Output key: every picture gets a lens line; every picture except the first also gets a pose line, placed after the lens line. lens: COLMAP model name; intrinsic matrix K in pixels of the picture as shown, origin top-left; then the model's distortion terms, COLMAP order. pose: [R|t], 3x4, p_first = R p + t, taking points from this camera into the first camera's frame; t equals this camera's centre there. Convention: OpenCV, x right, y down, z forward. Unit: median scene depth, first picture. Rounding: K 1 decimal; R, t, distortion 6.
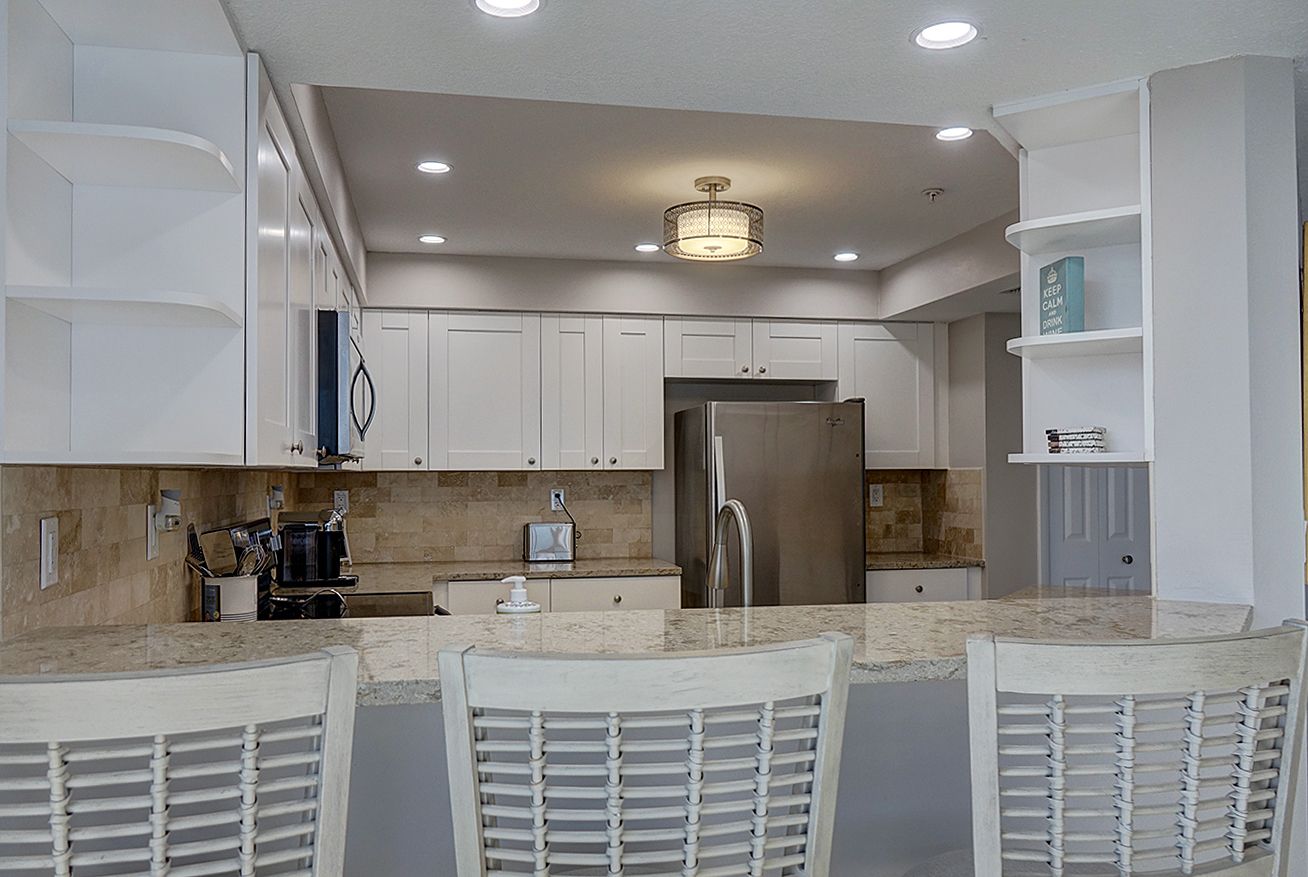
lens RADIAL K [[906.7, 0, 655.4], [0, 906.7, 436.7], [0, 0, 1]] dist [-0.000358, 0.001921]
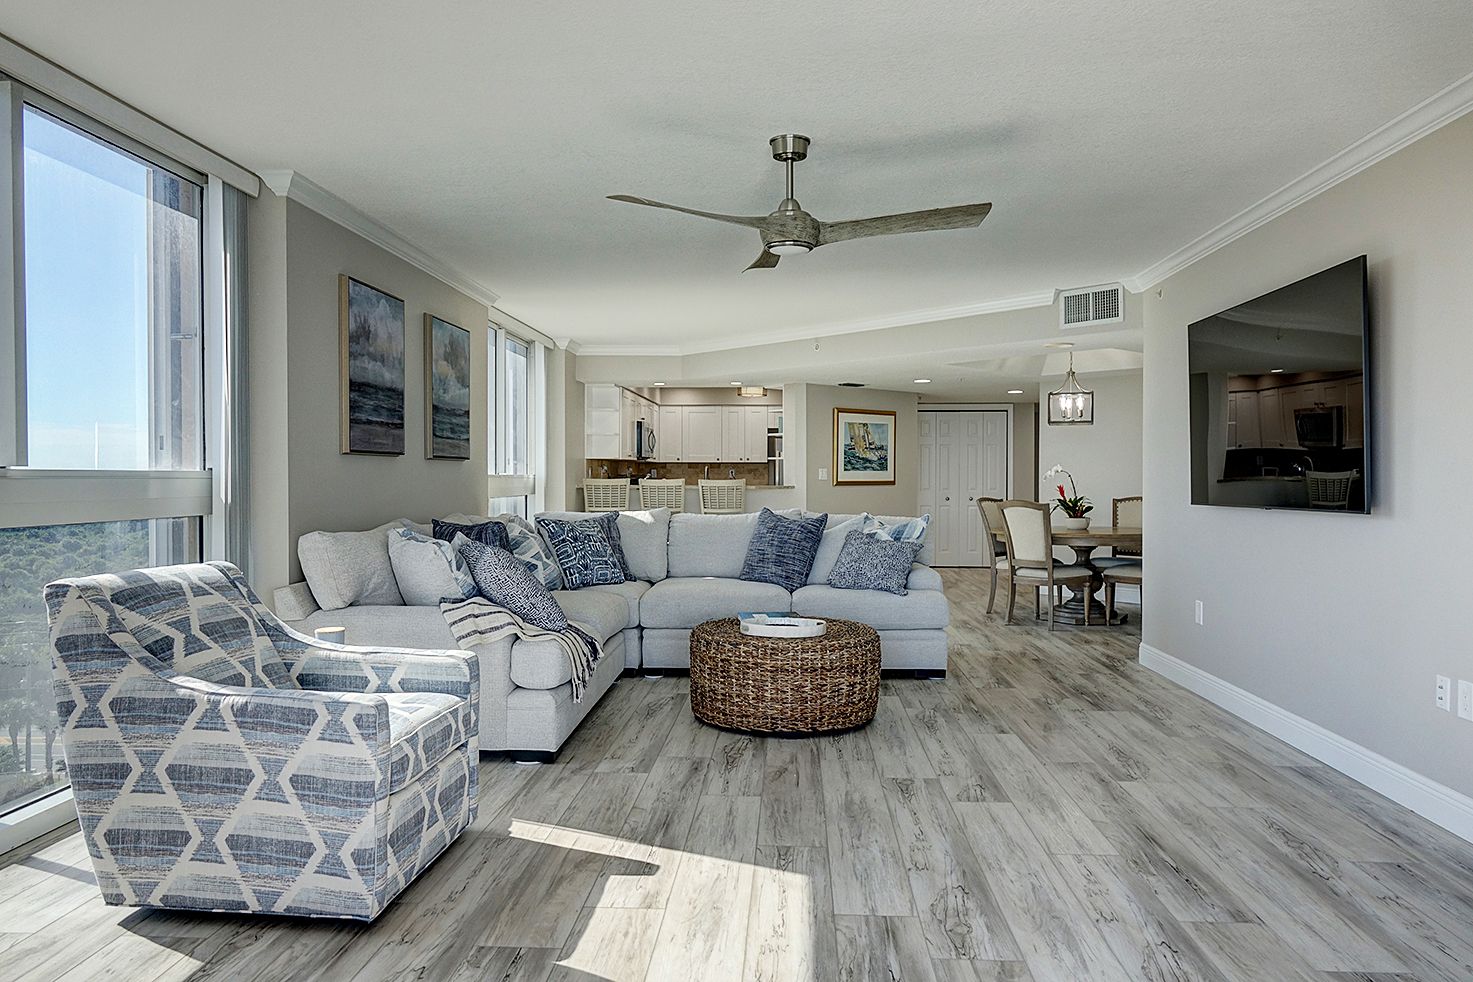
lens RADIAL K [[1021.1, 0, 738.0], [0, 1021.1, 489.0], [0, 0, 1]] dist [-0.000358, 0.001921]
pose [[0.954625, 0.012903, -0.297529, 0.844474], [0.002336, 0.998706, 0.050806, -0.039688], [0.297800, -0.049196, 0.953360, -1.942354]]
